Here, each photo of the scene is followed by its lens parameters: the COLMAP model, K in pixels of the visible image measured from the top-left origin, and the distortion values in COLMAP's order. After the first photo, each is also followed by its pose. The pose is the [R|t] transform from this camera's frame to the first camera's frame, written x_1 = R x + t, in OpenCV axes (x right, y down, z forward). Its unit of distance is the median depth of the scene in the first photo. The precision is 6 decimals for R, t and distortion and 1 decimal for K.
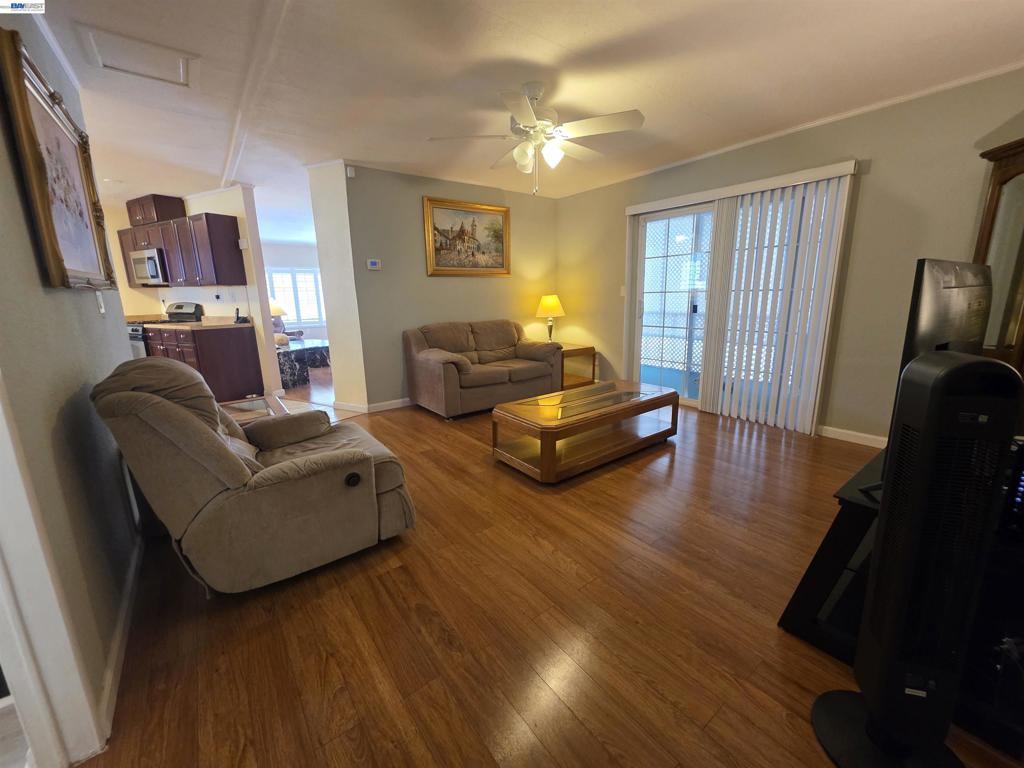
lens RADIAL K [[410.2, 0, 519.1], [0, 410.2, 380.0], [0, 0, 1]] dist [0.003884, -0.001089]
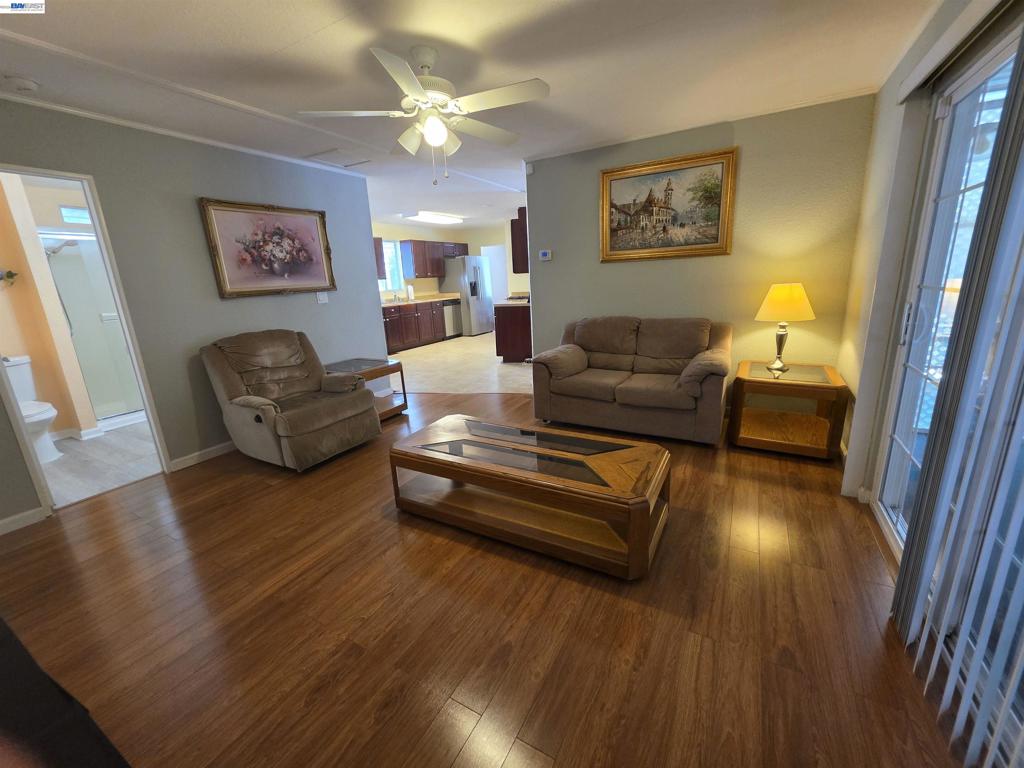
lens RADIAL K [[410.2, 0, 514.0], [0, 410.2, 379.0], [0, 0, 1]] dist [0.003884, -0.001089]
pose [[0.393700, 0.224049, -0.891517, 0.539293], [-0.151245, 0.972413, 0.177589, -0.135505], [0.906711, 0.064920, 0.416725, 0.468200]]
